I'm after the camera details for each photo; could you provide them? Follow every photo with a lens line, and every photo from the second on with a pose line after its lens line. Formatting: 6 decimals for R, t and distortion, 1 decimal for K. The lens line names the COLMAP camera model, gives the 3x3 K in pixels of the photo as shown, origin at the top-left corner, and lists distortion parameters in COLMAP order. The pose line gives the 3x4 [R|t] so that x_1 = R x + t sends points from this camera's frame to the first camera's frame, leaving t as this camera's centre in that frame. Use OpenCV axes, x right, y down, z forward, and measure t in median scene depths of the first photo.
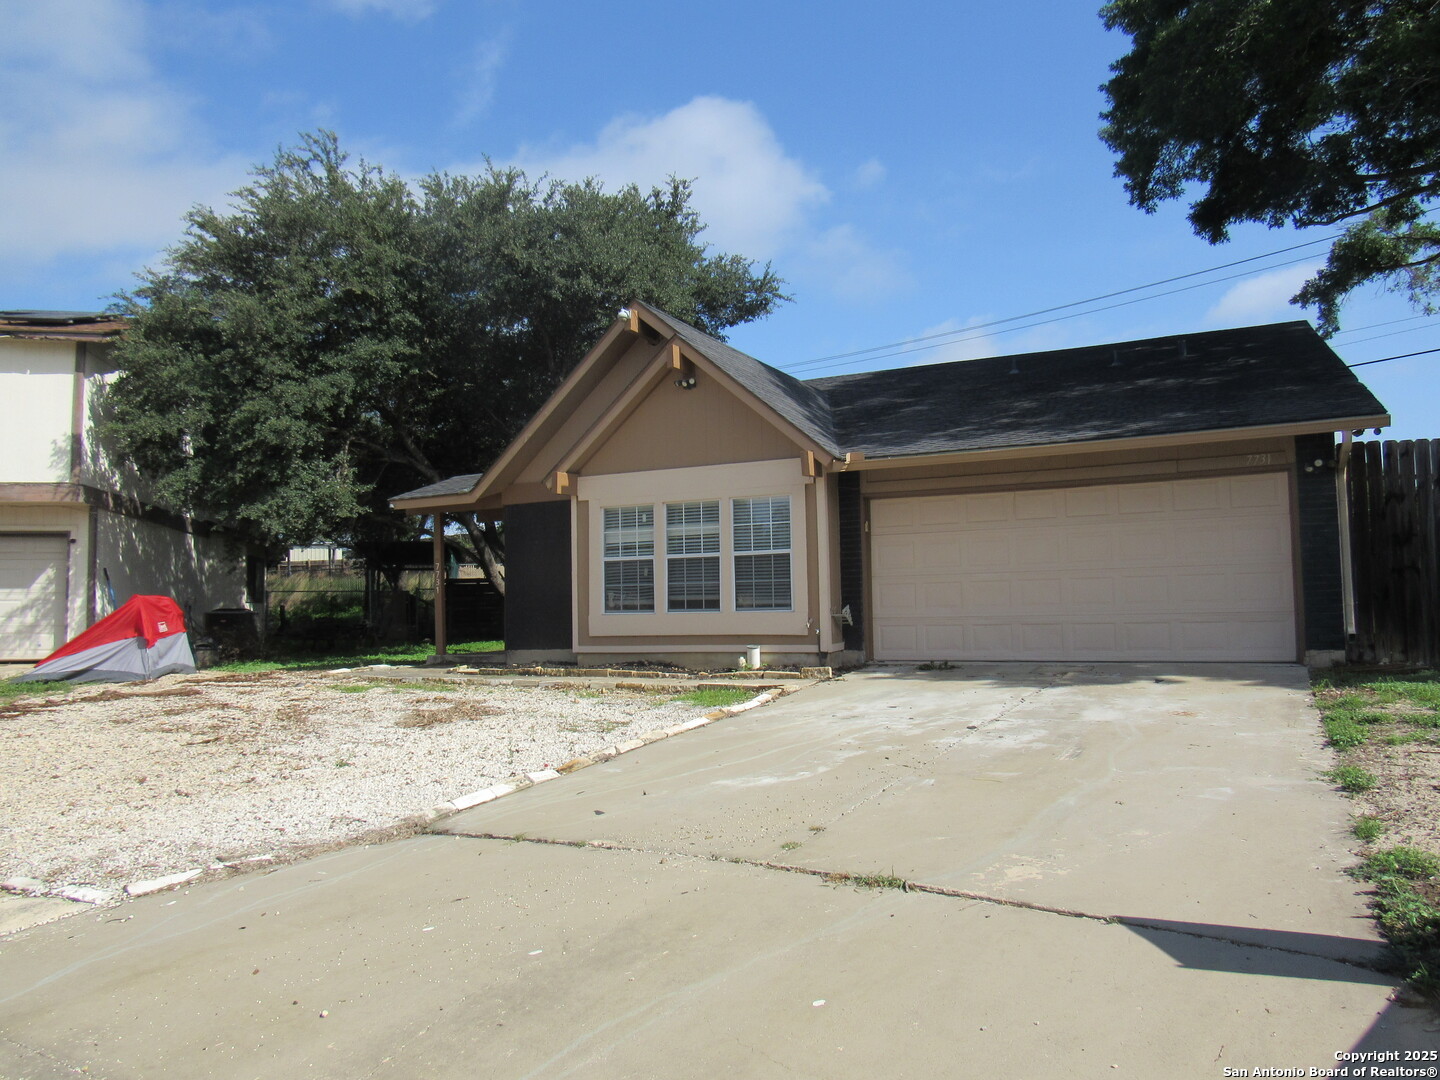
lens RADIAL K [[1031.4, 0, 718.5], [0, 1031.4, 539.9], [0, 0, 1]] dist [-0.028807, 0.007223]
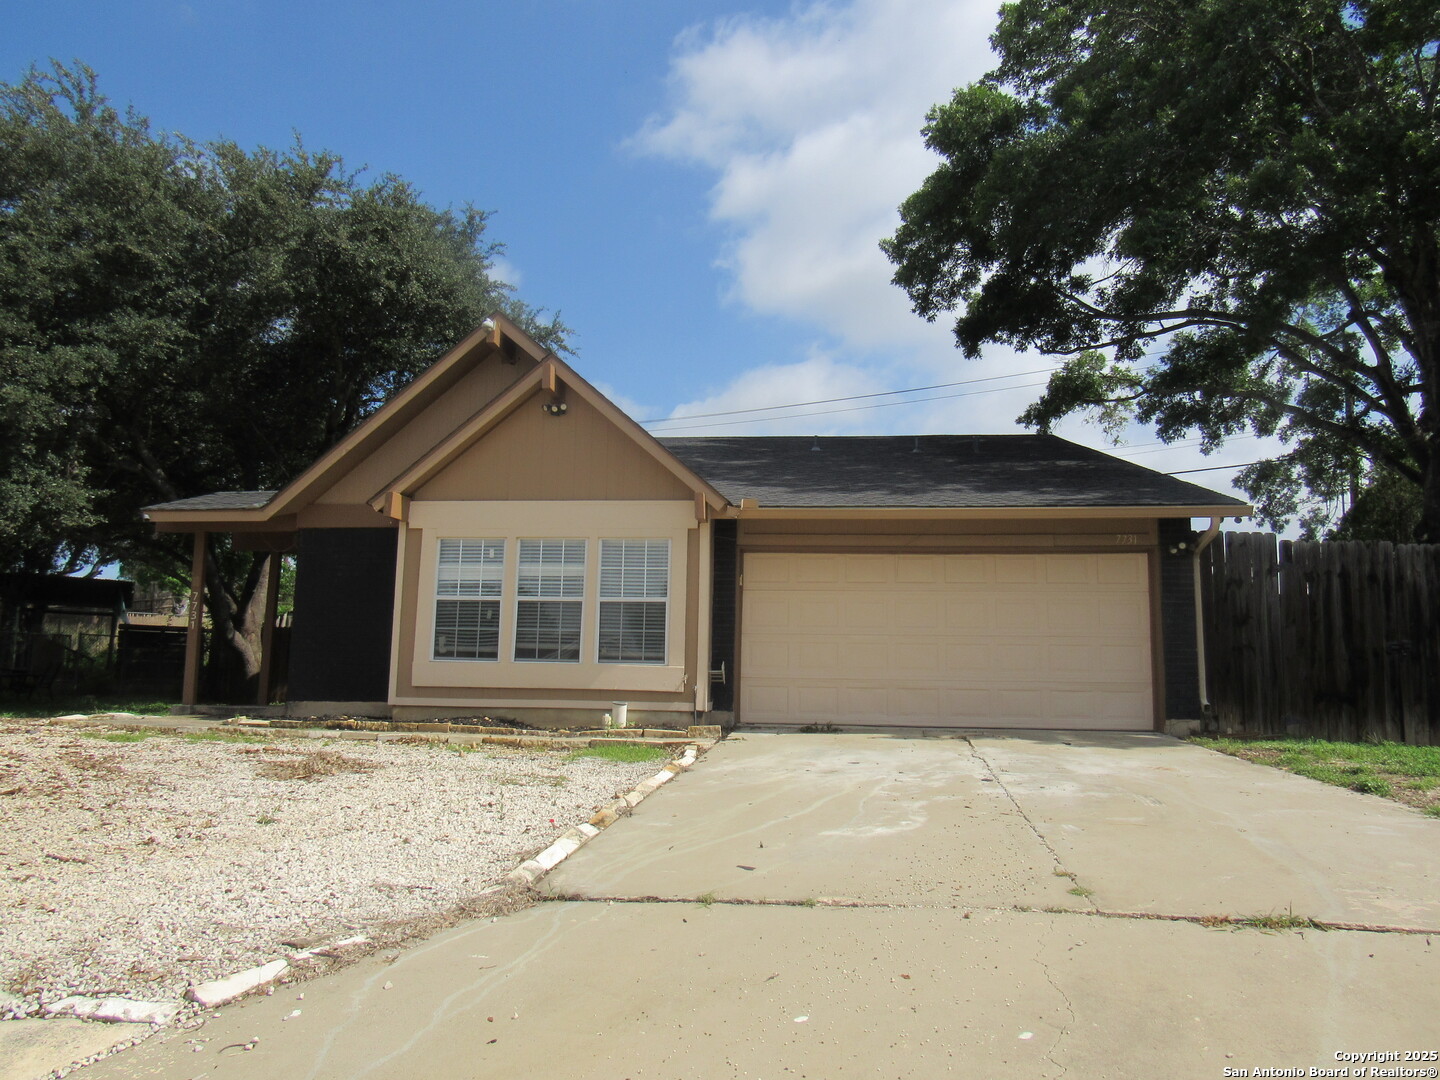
lens RADIAL K [[1031.4, 0, 721.3], [0, 1031.4, 535.8], [0, 0, 1]] dist [-0.028807, 0.007223]
pose [[0.938798, 0.089496, 0.332639, -0.181561], [-0.059749, 0.993329, -0.098628, 0.038908], [-0.339247, 0.072717, 0.937883, 0.106115]]
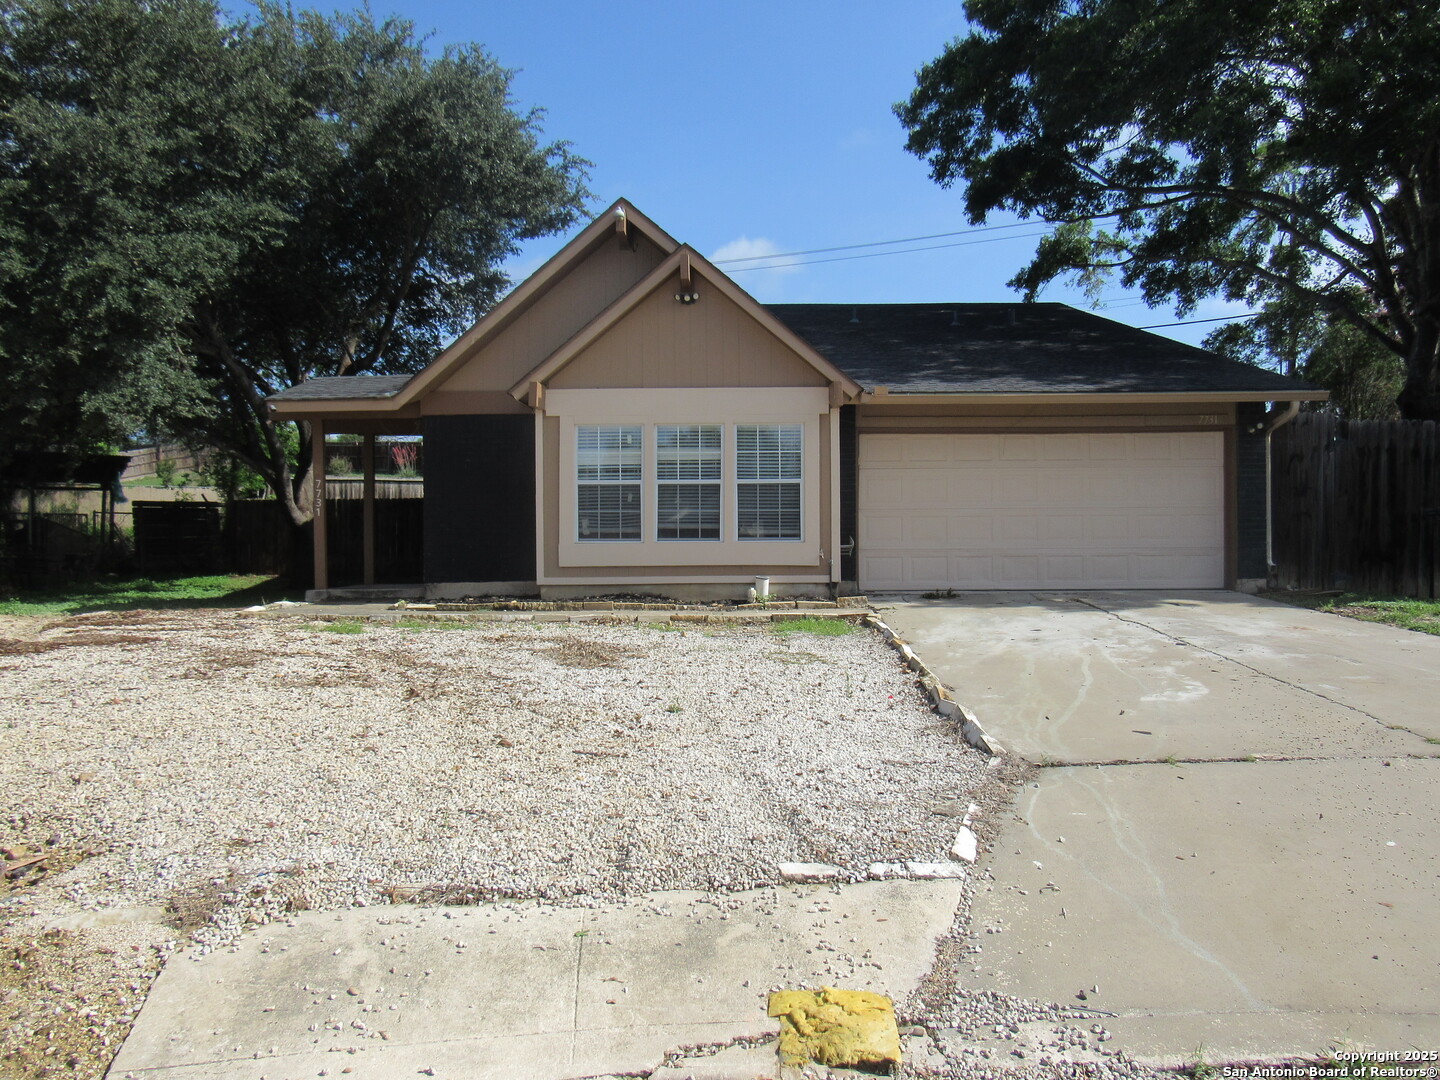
lens RADIAL K [[1031.4, 0, 718.0], [0, 1031.4, 538.2], [0, 0, 1]] dist [-0.028807, 0.007223]
pose [[0.901914, 0.015890, 0.431623, -0.396637], [-0.040209, 0.998072, 0.047278, 0.020344], [-0.430040, -0.059996, 0.900814, 0.127846]]
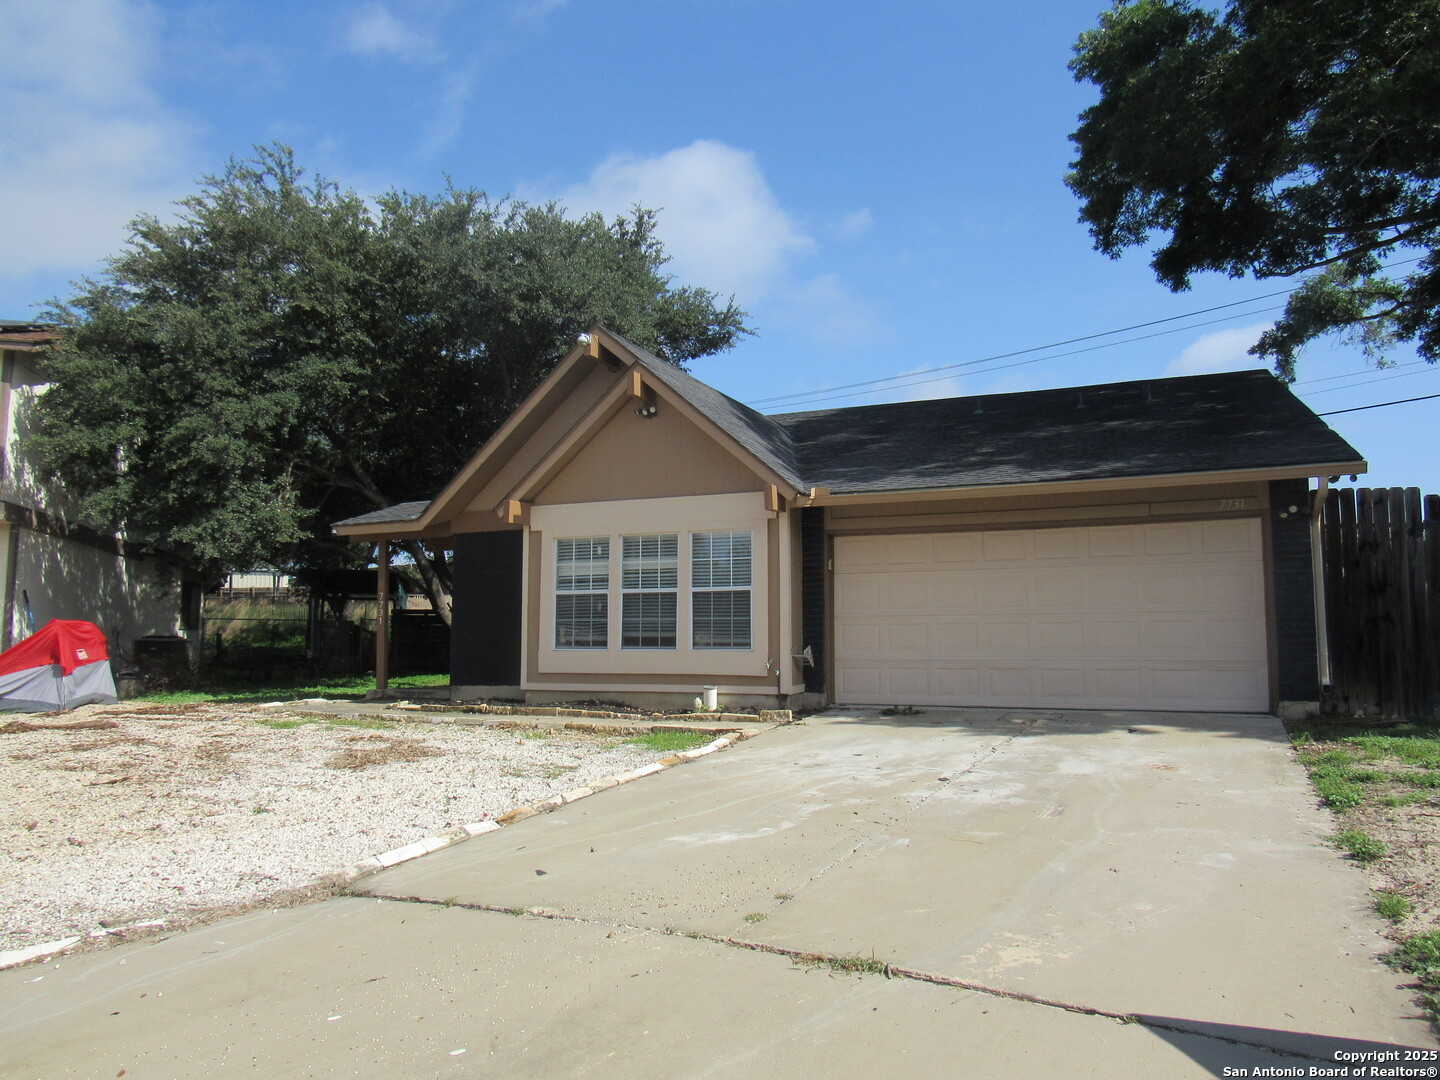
lens RADIAL K [[1031.4, 0, 719.1], [0, 1031.4, 537.3], [0, 0, 1]] dist [-0.028807, 0.007223]
pose [[0.998776, 0.023973, 0.043256, -0.002638], [-0.022306, 0.999004, -0.038633, 0.001305], [-0.044139, 0.037621, 0.998317, 0.036278]]
